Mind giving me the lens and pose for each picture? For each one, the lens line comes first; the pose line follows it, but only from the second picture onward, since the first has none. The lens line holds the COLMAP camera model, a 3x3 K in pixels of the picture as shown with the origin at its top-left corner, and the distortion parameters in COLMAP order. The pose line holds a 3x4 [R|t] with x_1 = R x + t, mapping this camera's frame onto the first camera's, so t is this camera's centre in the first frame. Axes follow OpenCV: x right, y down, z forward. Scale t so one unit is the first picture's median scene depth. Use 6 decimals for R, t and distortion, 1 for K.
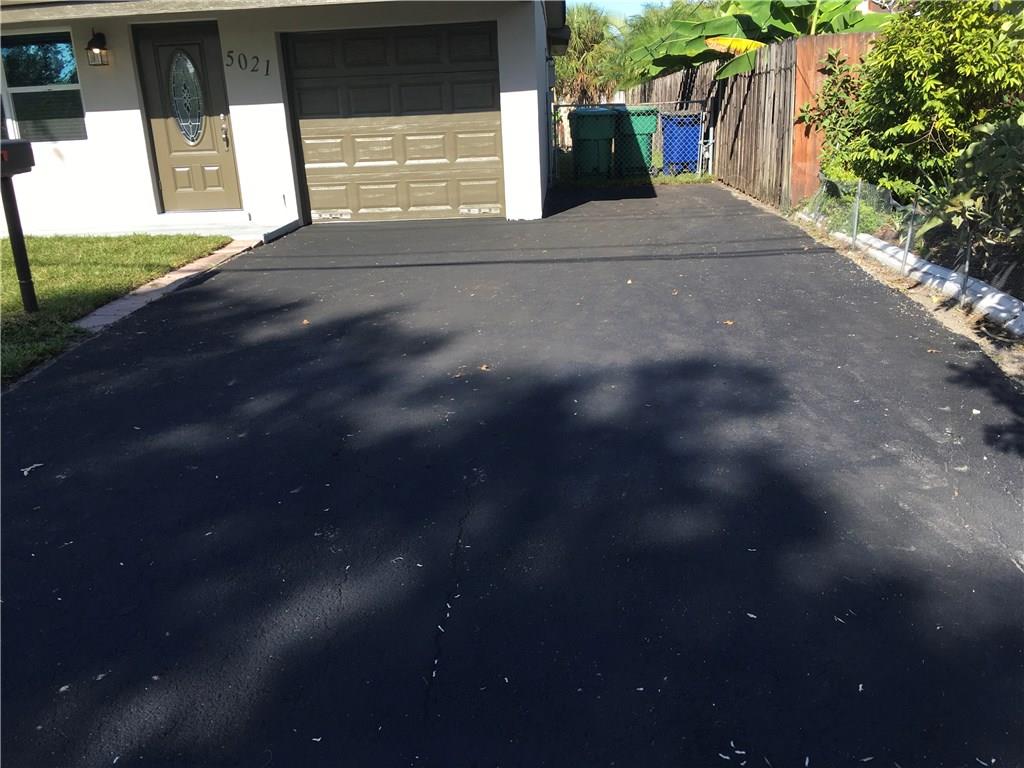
lens RADIAL K [[867.7, 0, 514.0], [0, 867.7, 385.3], [0, 0, 1]] dist [0.036918, -0.026008]
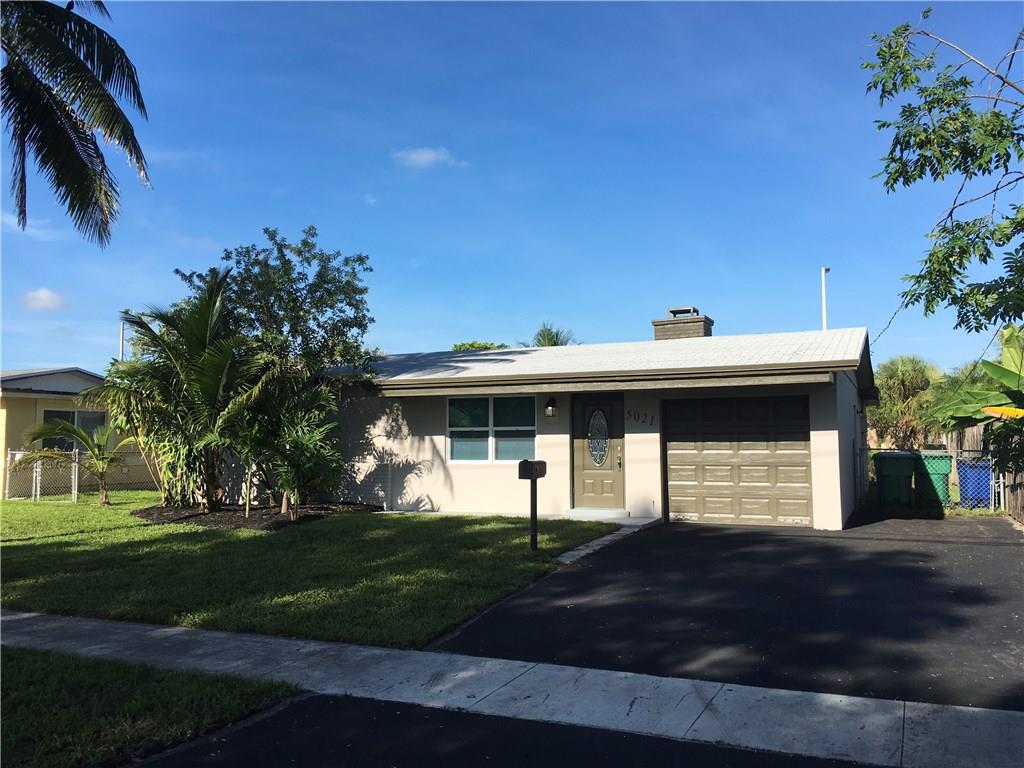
lens RADIAL K [[867.7, 0, 509.7], [0, 867.7, 387.3], [0, 0, 1]] dist [0.036918, -0.026008]
pose [[0.937468, 0.014147, -0.347784, 0.016267], [-0.137243, 0.933248, -0.331984, 0.120405], [0.319872, 0.358955, 0.876831, -0.424932]]
